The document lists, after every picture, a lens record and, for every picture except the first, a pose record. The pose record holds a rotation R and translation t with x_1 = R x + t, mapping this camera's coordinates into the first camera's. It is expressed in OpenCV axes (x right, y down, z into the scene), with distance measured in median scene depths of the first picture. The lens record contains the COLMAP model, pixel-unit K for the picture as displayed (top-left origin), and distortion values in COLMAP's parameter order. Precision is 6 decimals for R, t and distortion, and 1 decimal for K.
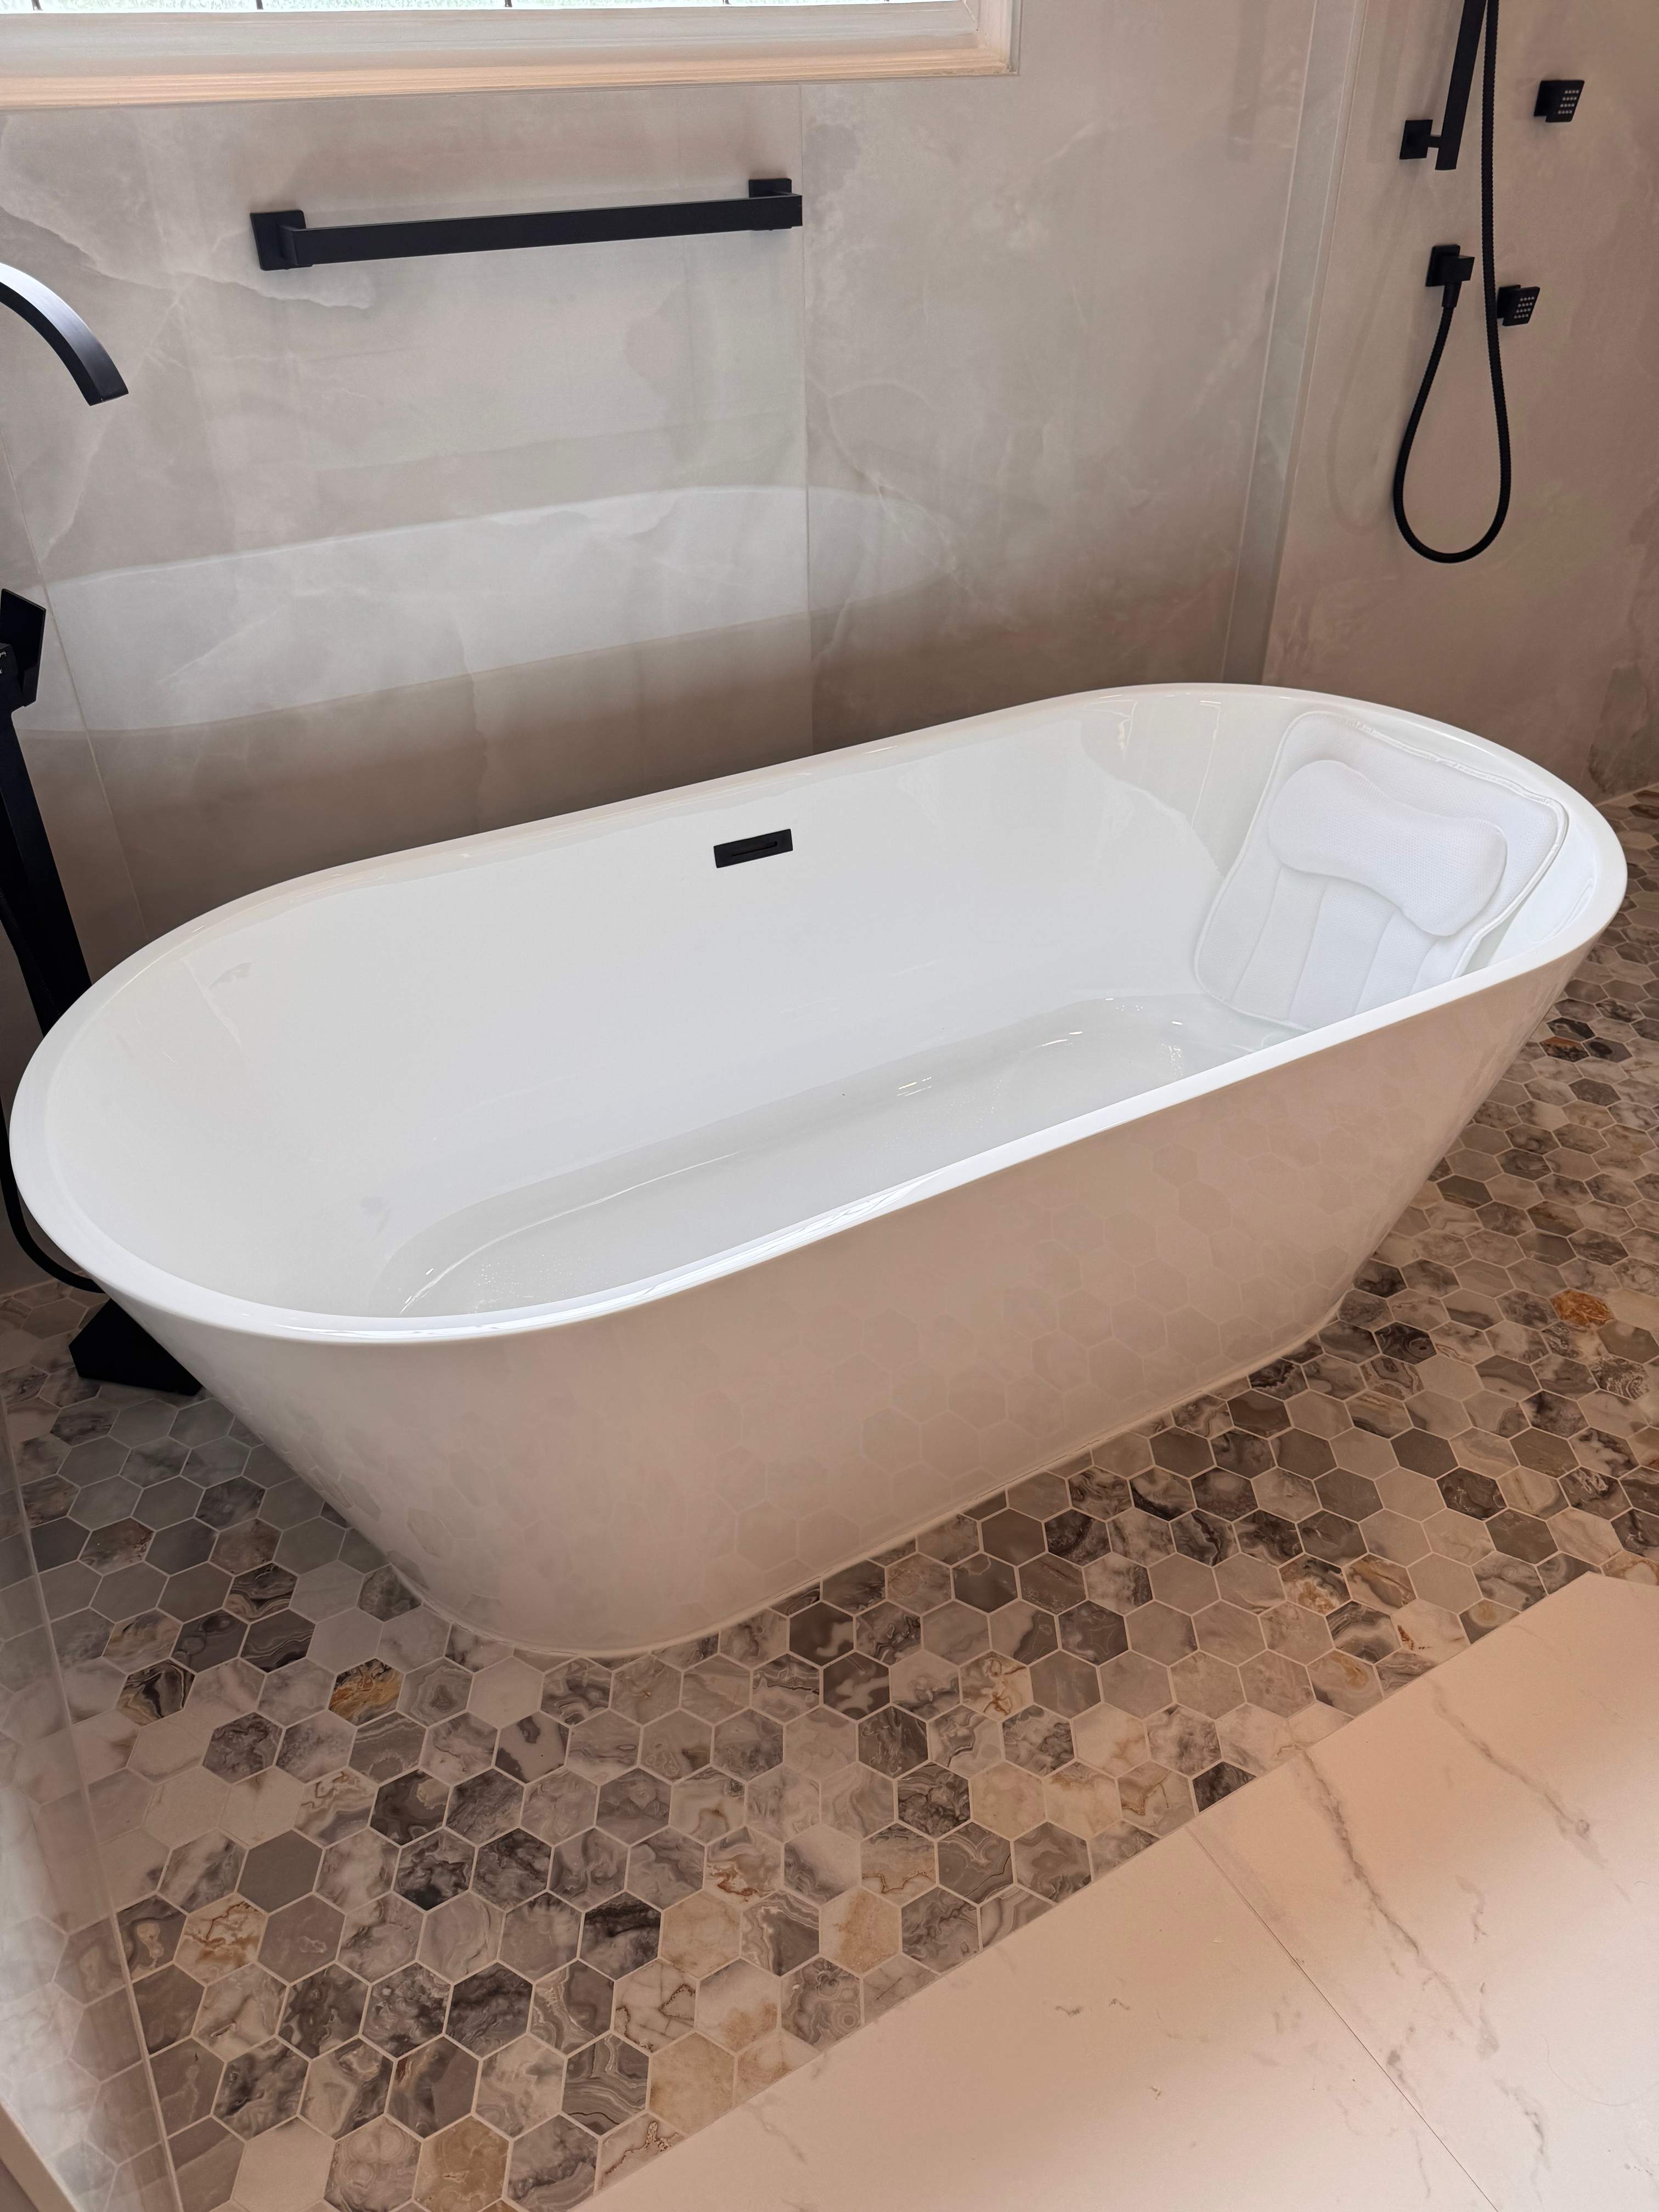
lens RADIAL K [[1571.3, 0, 839.5], [0, 1571.3, 1103.6], [0, 0, 1]] dist [0.045764, -0.072771]
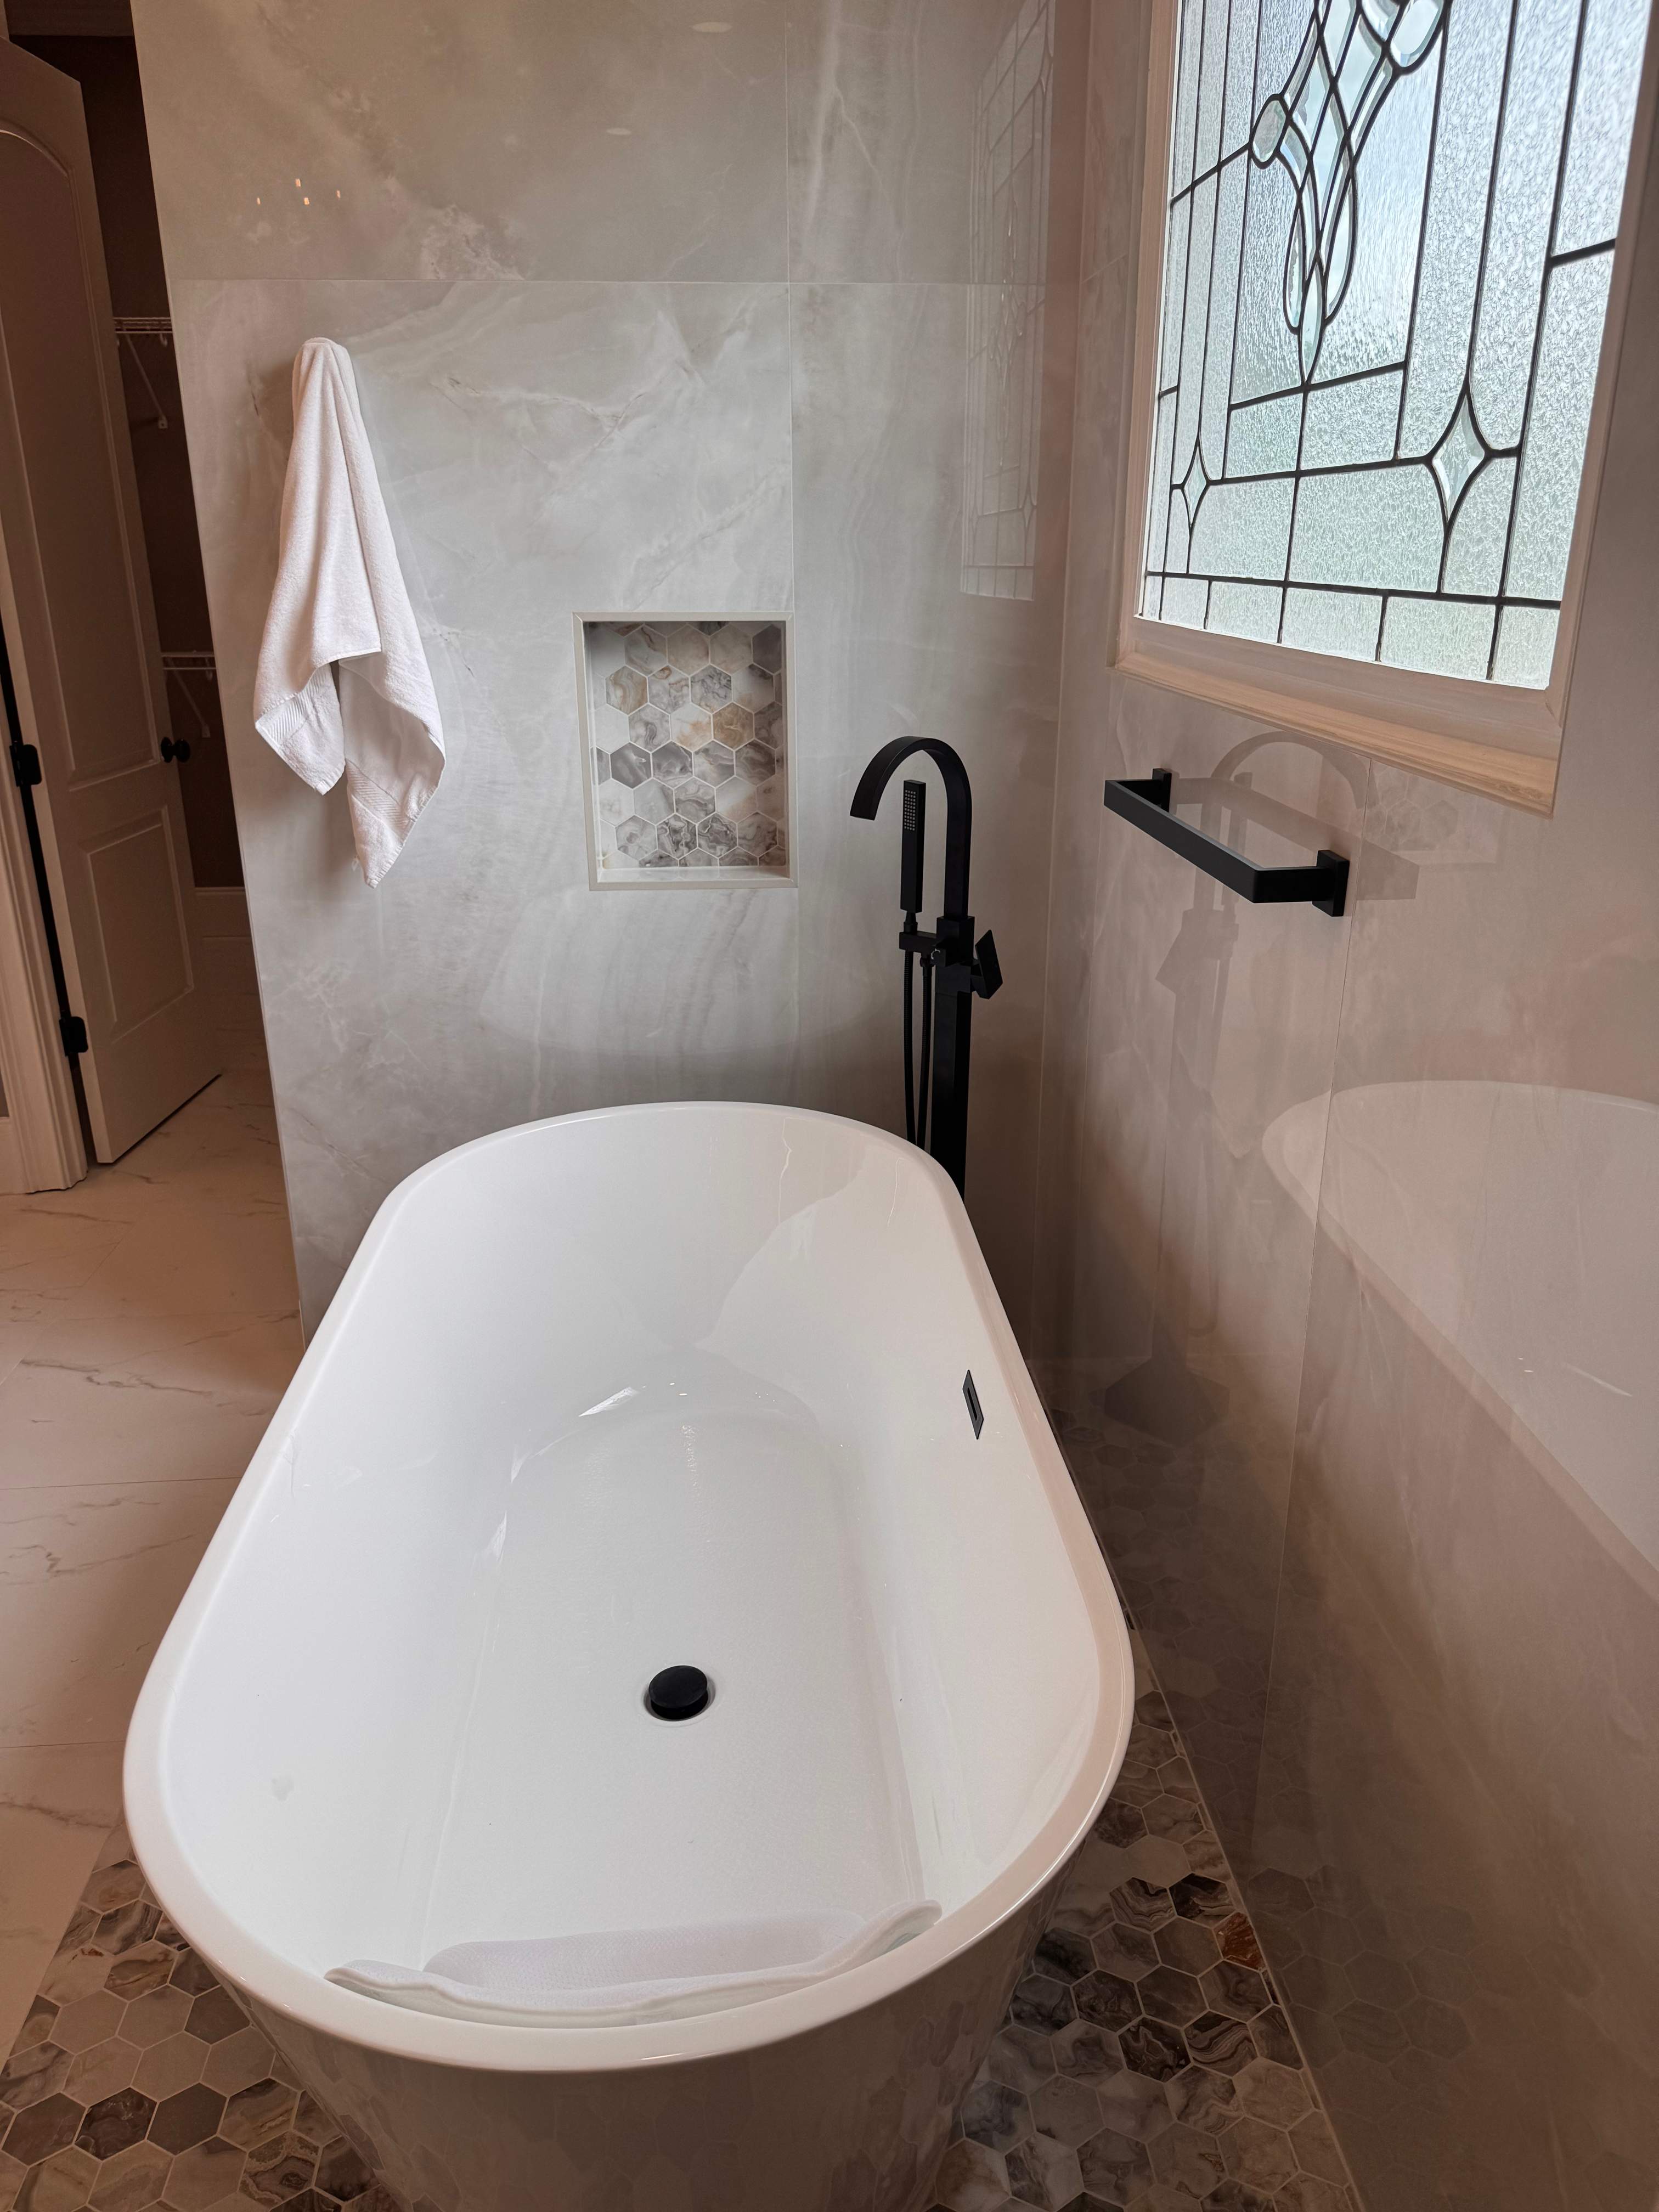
lens RADIAL K [[1552.9, 0, 829.5], [0, 1552.9, 1106.0], [0, 0, 1]] dist [0.023163, -0.025807]
pose [[-0.443058, 0.307741, -0.842018, 0.780129], [-0.516715, 0.679870, 0.520367, -0.795541], [0.732602, 0.665636, -0.142208, 1.037029]]
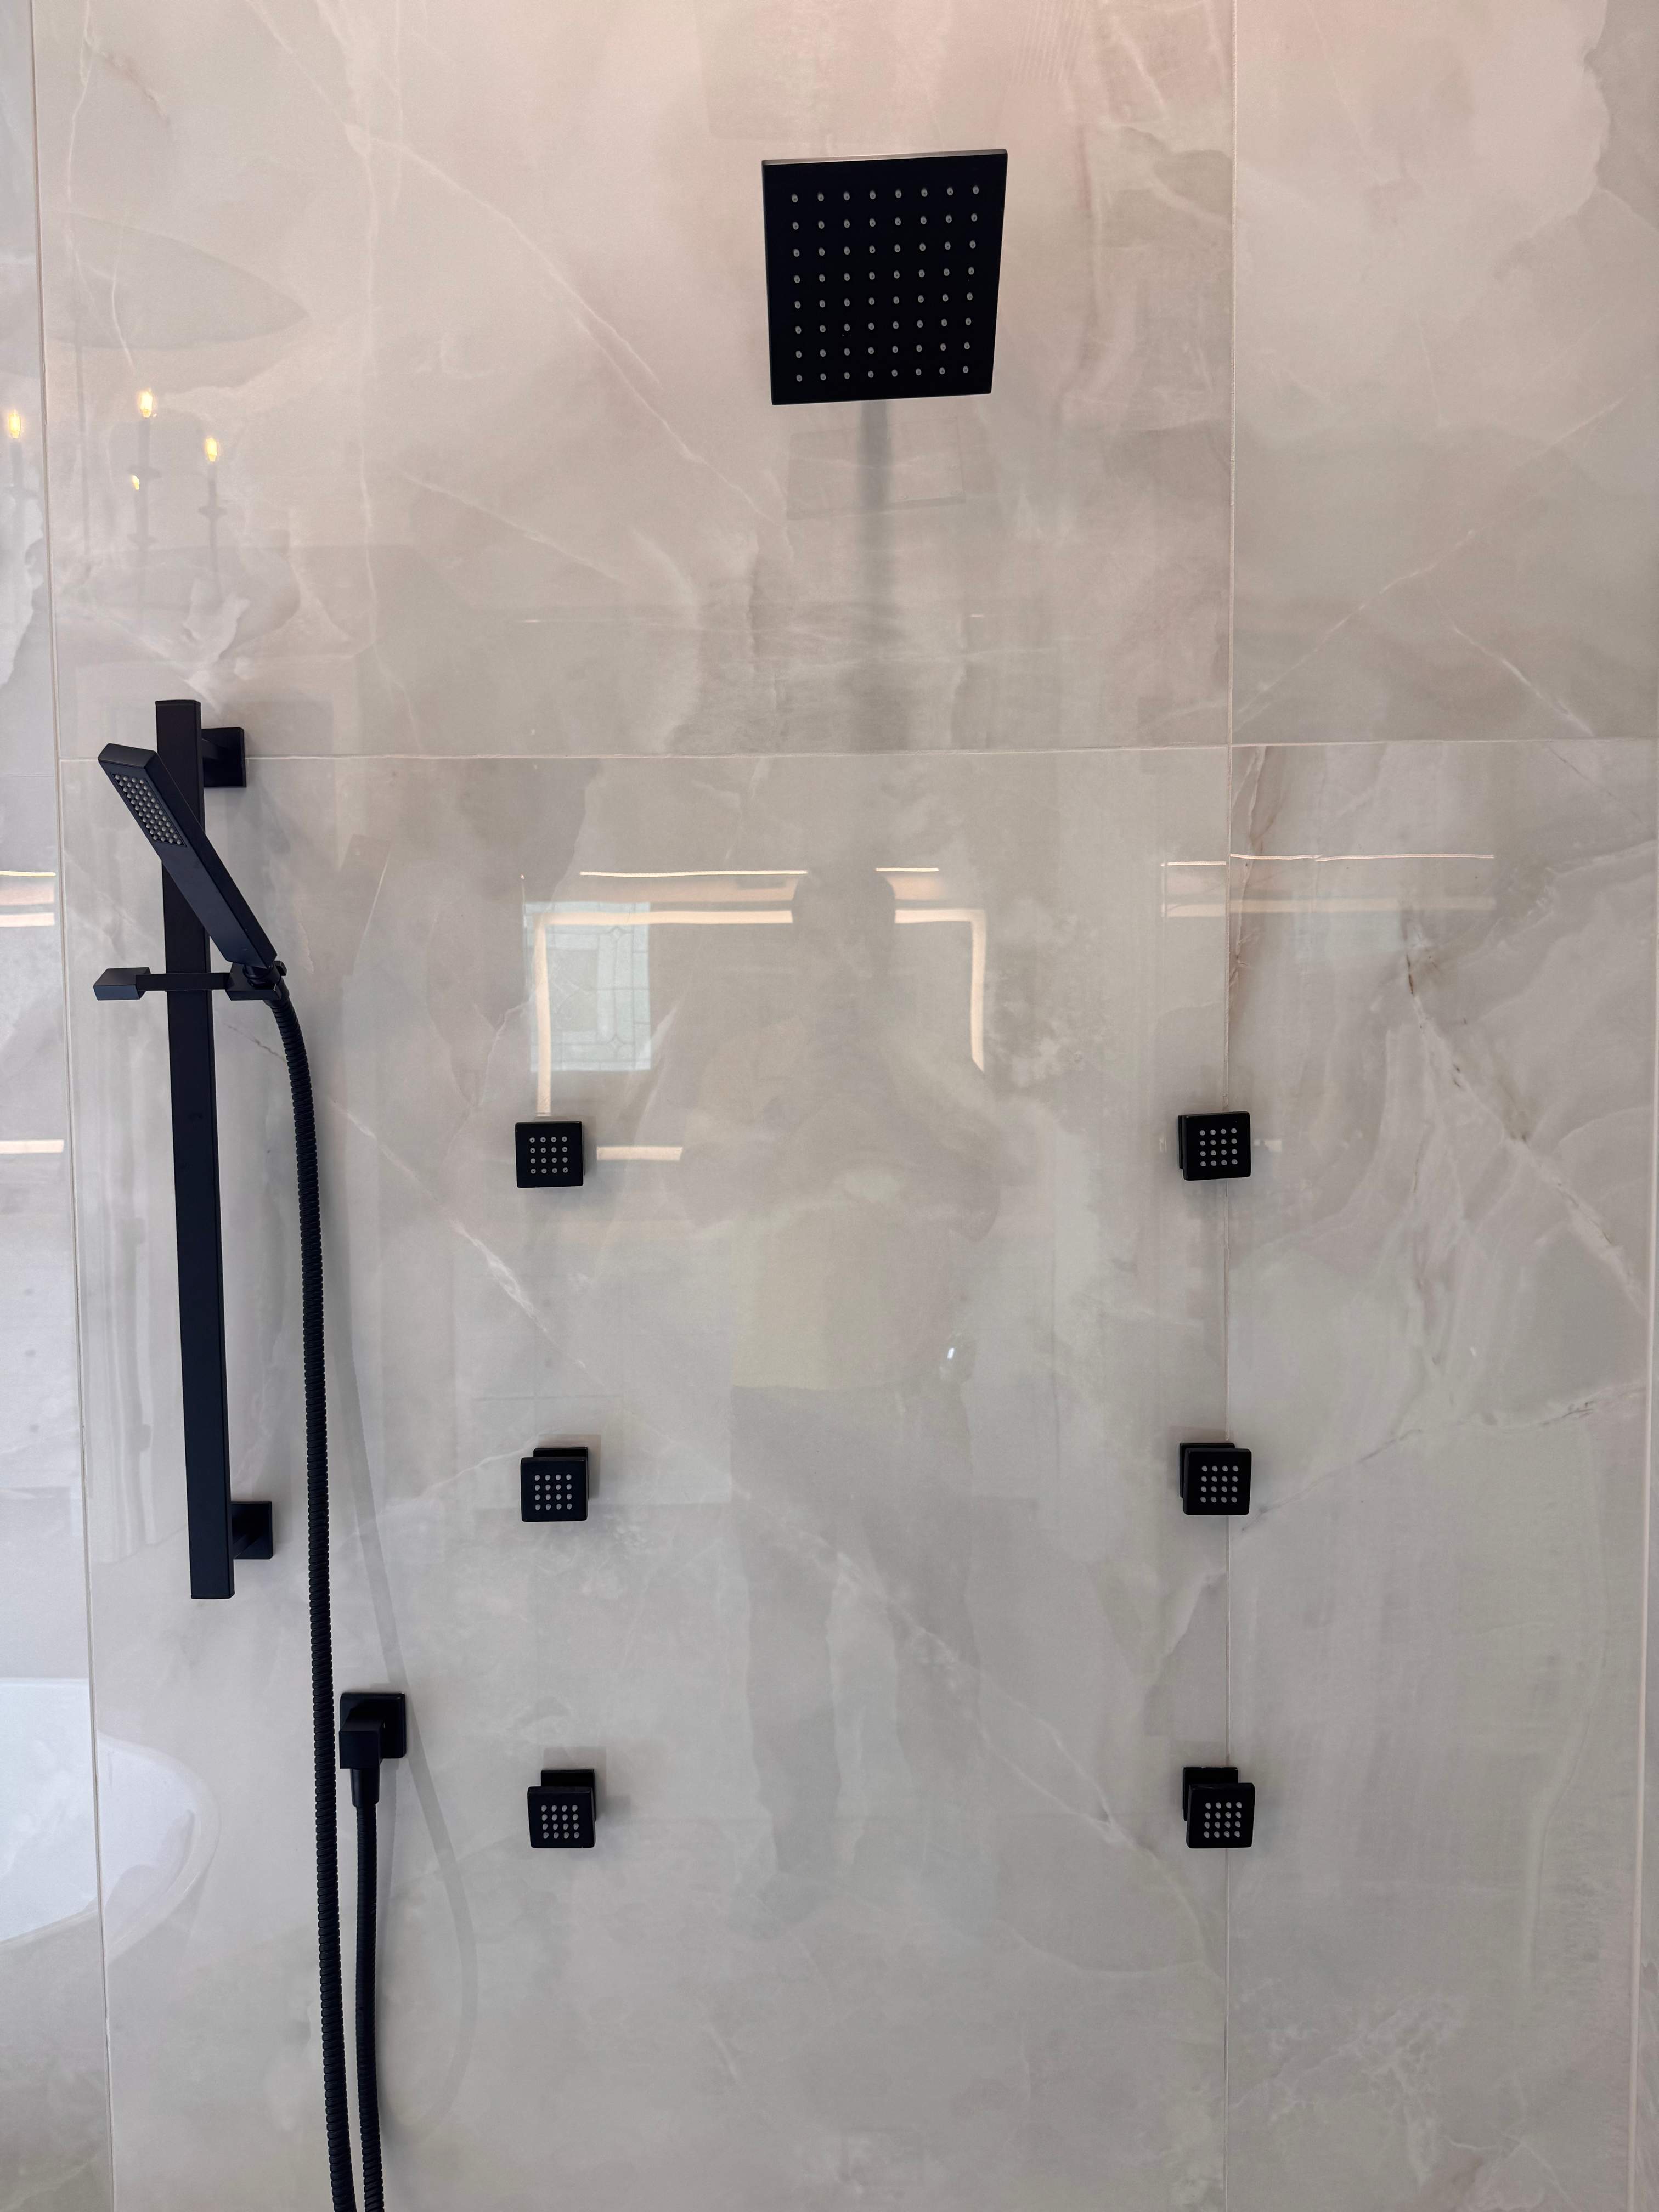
lens RADIAL K [[1571.3, 0, 839.5], [0, 1571.3, 1103.6], [0, 0, 1]] dist [0.045764, -0.072771]
pose [[0.852203, 0.024206, -0.522651, 1.046271], [-0.297436, 0.844228, -0.445881, -0.667370], [0.430444, 0.535437, 0.726654, 0.708072]]
